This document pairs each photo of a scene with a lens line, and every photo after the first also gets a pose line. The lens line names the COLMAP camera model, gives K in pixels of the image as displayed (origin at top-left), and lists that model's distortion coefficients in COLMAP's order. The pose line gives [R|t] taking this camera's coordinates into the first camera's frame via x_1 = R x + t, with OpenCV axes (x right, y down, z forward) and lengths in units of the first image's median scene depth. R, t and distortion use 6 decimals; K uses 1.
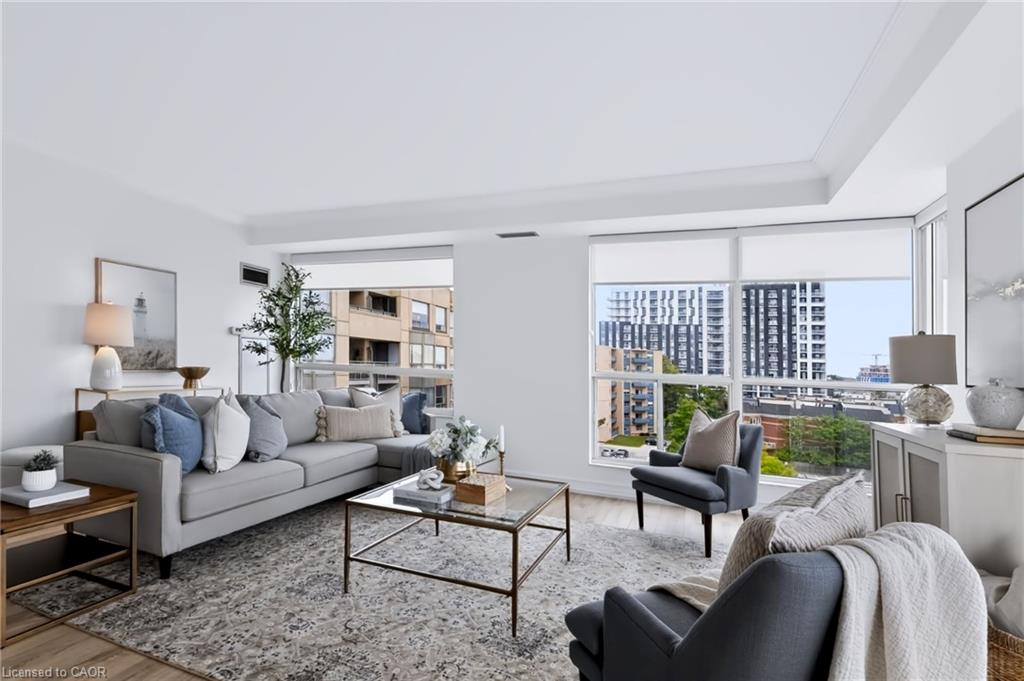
lens RADIAL K [[486.3, 0, 471.3], [0, 486.3, 374.9], [0, 0, 1]] dist [0.005315, -0.002677]
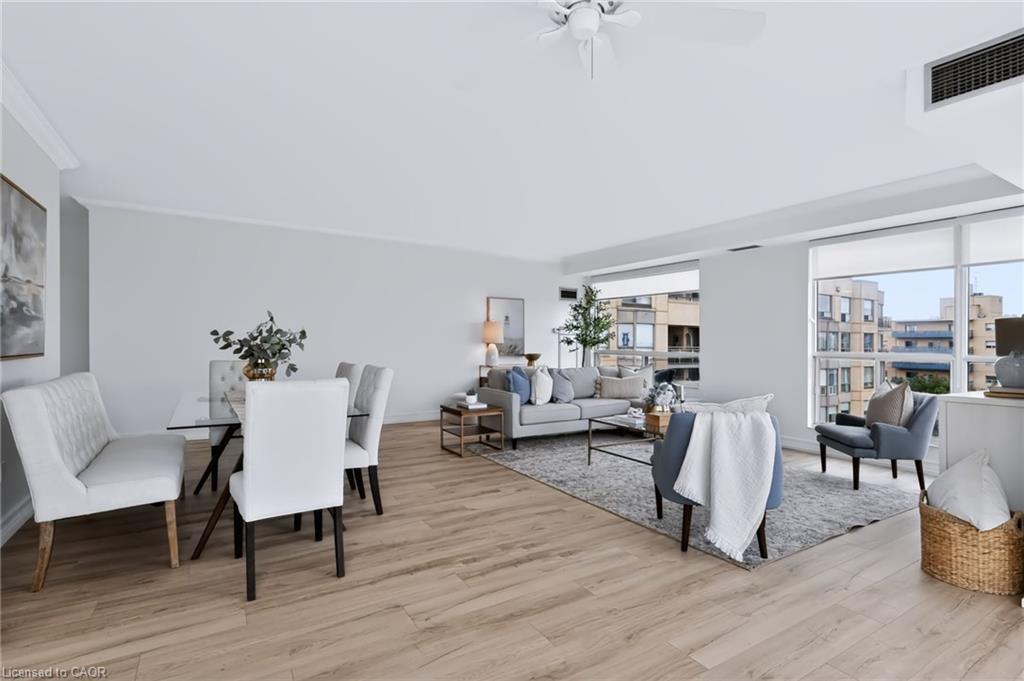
lens RADIAL K [[486.3, 0, 497.8], [0, 486.3, 340.6], [0, 0, 1]] dist [0.005315, -0.002677]
pose [[0.808119, -0.032181, -0.588139, 0.336666], [0.007118, 0.998967, -0.044880, 0.013570], [0.588976, 0.032082, 0.807513, -0.452534]]
